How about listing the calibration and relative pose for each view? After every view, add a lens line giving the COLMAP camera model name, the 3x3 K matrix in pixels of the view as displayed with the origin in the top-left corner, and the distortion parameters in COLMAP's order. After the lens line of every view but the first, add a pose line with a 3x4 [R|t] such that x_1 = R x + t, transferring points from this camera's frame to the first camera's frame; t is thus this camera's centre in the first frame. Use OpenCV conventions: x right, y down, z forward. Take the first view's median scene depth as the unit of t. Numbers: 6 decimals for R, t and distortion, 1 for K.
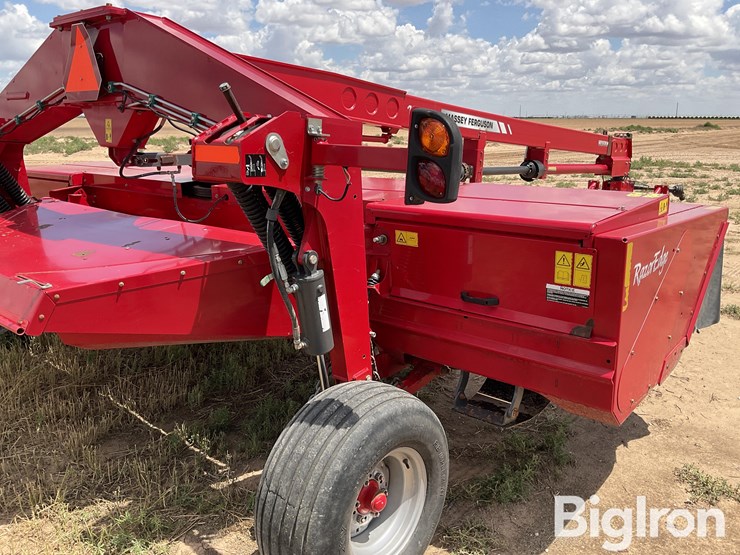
lens RADIAL K [[612.1, 0, 370.0], [0, 612.1, 277.5], [0, 0, 1]] dist [0.065960, -0.101478]
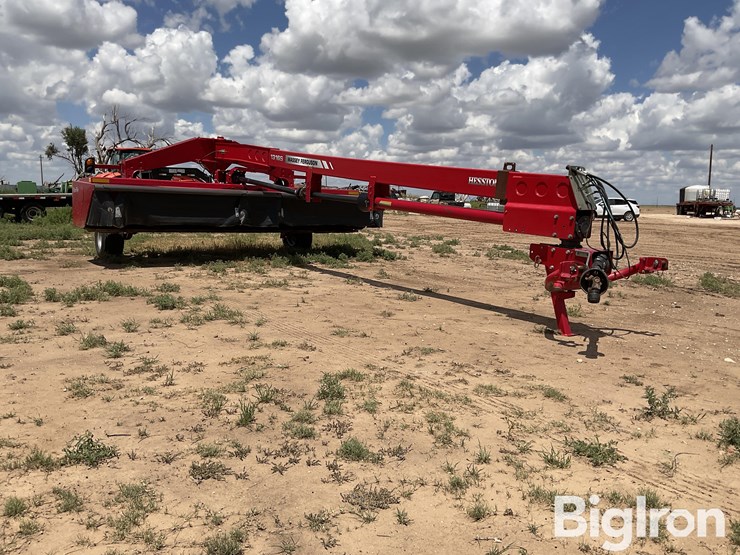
lens RADIAL K [[612.6, 0, 370.0], [0, 612.6, 277.5], [0, 0, 1]] dist [0.093787, -0.173323]
pose [[-0.241424, 0.114165, -0.963681, 3.325793], [-0.271814, 0.945349, 0.180089, -0.614079], [0.931575, 0.305420, -0.197199, 3.152932]]
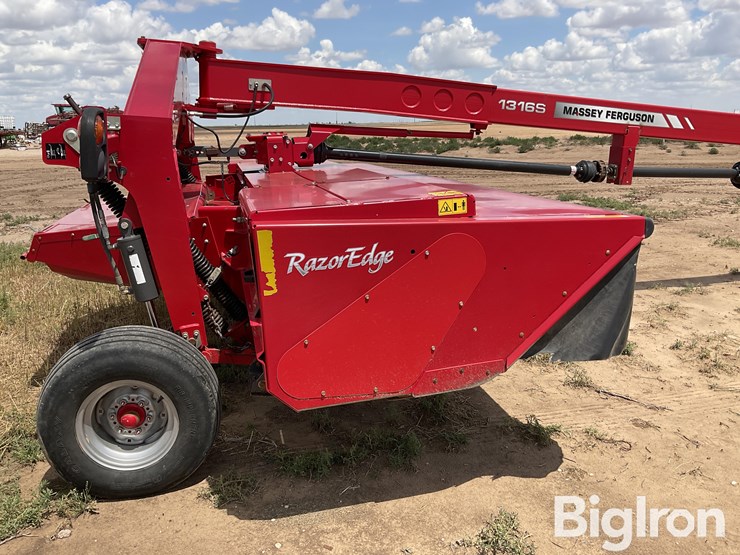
lens RADIAL K [[619.0, 0, 370.0], [0, 619.0, 277.5], [0, 0, 1]] dist [0.111247, -0.261001]
pose [[0.808659, 0.124214, -0.575015, 0.872088], [-0.126663, 0.991292, 0.036008, -0.026622], [0.574480, 0.043715, 0.817350, 0.177418]]
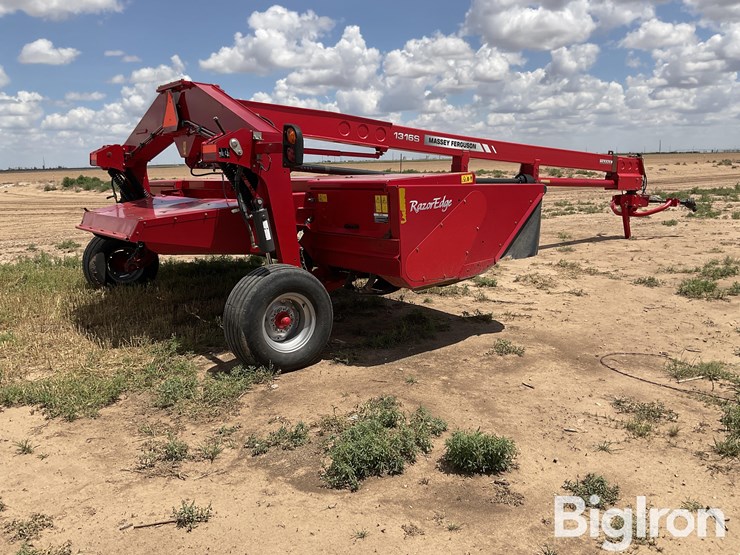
lens RADIAL K [[612.6, 0, 370.0], [0, 612.6, 277.5], [0, 0, 1]] dist [0.093787, -0.173323]
pose [[0.979045, 0.011799, -0.203302, 0.536105], [-0.025047, 0.997717, -0.062713, 0.266823], [0.202098, 0.066491, 0.977106, -0.701386]]
